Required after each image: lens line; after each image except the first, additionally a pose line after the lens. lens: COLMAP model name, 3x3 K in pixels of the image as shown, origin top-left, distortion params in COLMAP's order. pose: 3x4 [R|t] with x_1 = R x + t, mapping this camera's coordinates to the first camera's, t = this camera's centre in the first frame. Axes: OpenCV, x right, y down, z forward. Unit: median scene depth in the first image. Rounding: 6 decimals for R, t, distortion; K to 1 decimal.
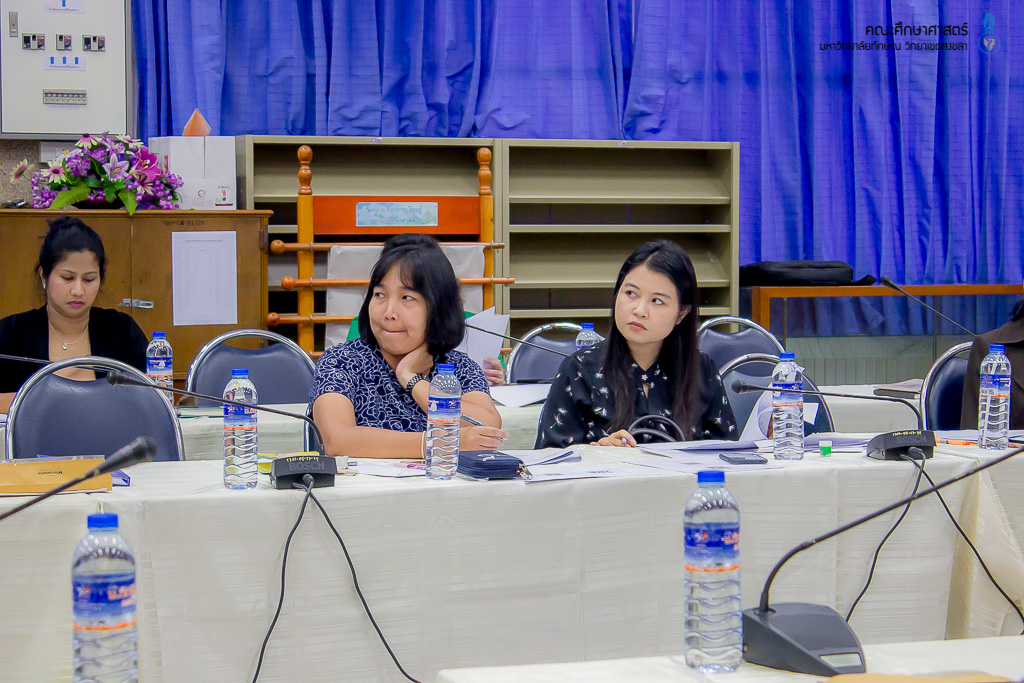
lens RADIAL K [[2450.7, 0, 513.5], [0, 2450.7, 342.0], [0, 0, 1]] dist [0.128892, 0.000000]
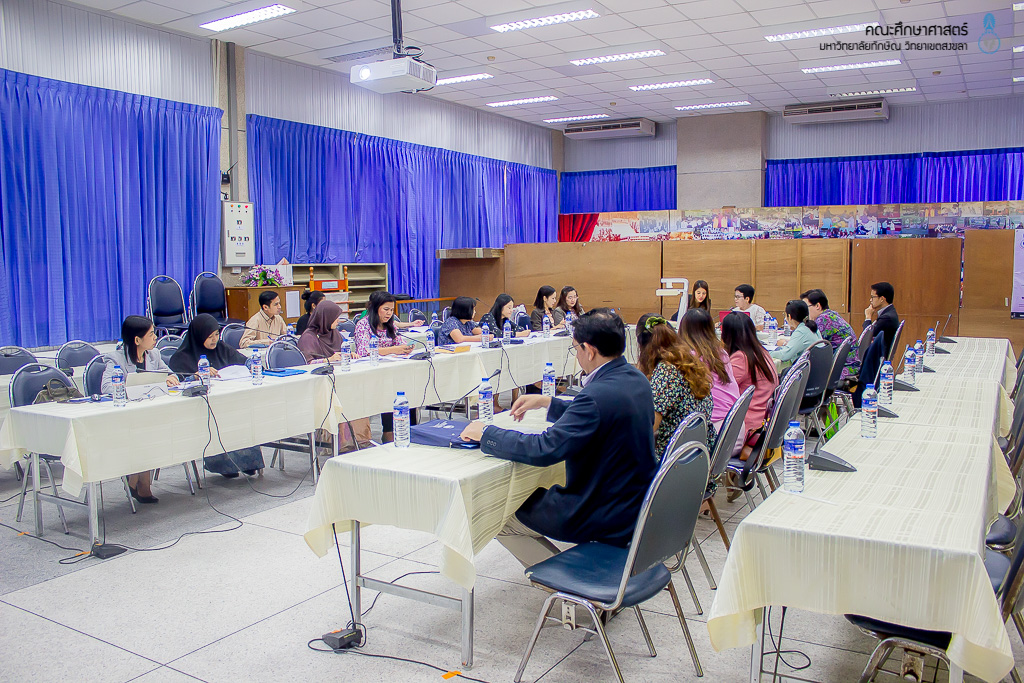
lens RADIAL K [[852.9, 0, 518.3], [0, 852.9, 351.3], [0, 0, 1]] dist [-0.137473, 0.096174]
pose [[0.798809, -0.068506, 0.597671, -0.587876], [0.039021, 0.997303, 0.062160, -0.019909], [-0.600318, -0.026333, 0.799328, -0.196749]]
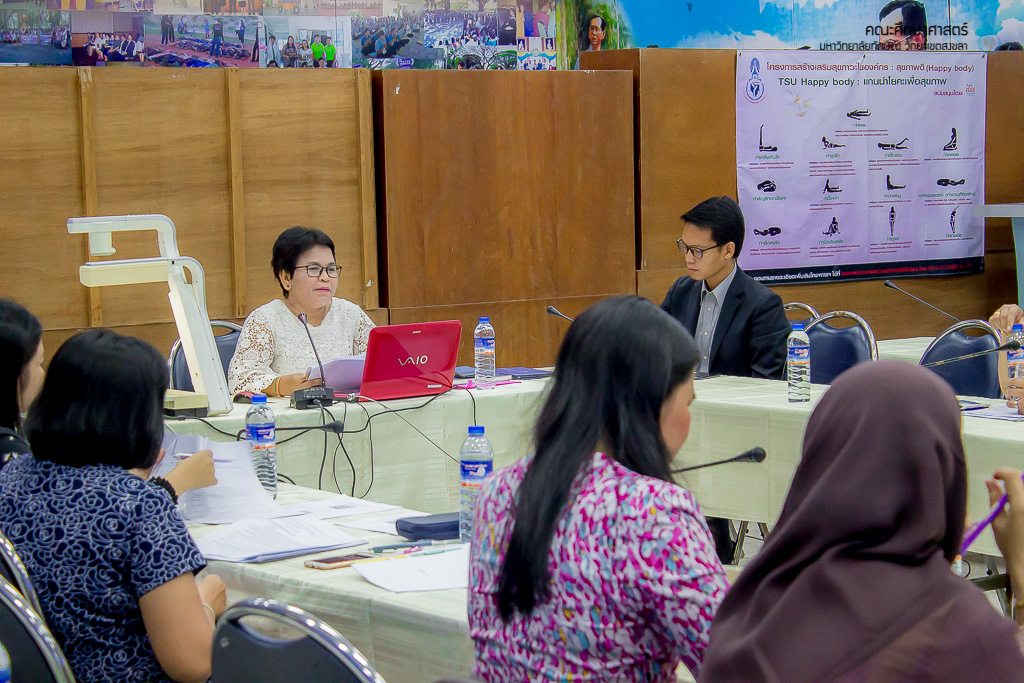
lens RADIAL K [[2450.7, 0, 512.1], [0, 2450.7, 343.6], [0, 0, 1]] dist [0.128892, 0.000000]
pose [[-0.232294, -0.075480, 0.969713, -0.567519], [0.071405, 0.992971, 0.094395, -0.066709], [-0.970021, 0.091169, -0.225271, 0.697173]]
